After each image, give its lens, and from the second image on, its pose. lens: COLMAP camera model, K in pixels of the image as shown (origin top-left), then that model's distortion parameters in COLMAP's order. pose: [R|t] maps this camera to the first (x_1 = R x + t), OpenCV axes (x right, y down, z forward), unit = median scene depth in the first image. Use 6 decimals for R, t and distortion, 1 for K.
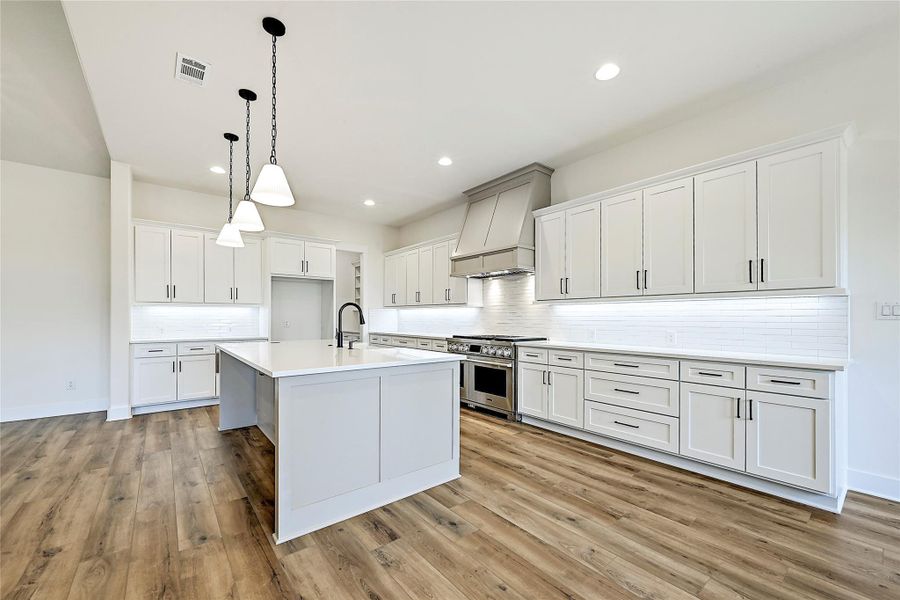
lens RADIAL K [[369.1, 0, 441.9], [0, 369.1, 315.0], [0, 0, 1]] dist [0.002592, 0.000487]
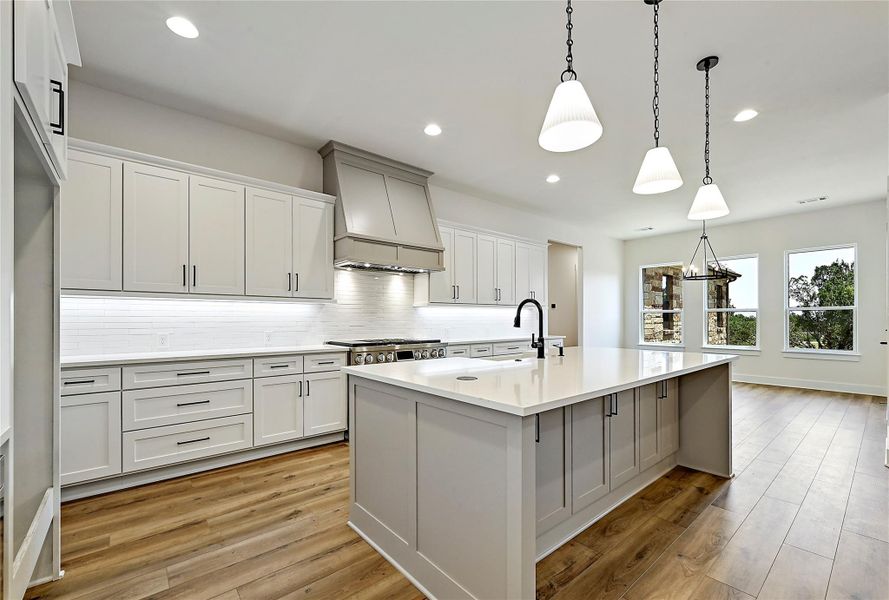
lens RADIAL K [[369.0, 0, 435.3], [0, 369.0, 326.9], [0, 0, 1]] dist [-0.008584, 0.000843]
pose [[-0.029464, -0.026754, 0.999208, -0.854903], [-0.006603, 0.999625, 0.026570, 0.000212], [-0.999544, -0.005814, -0.029629, 1.029927]]
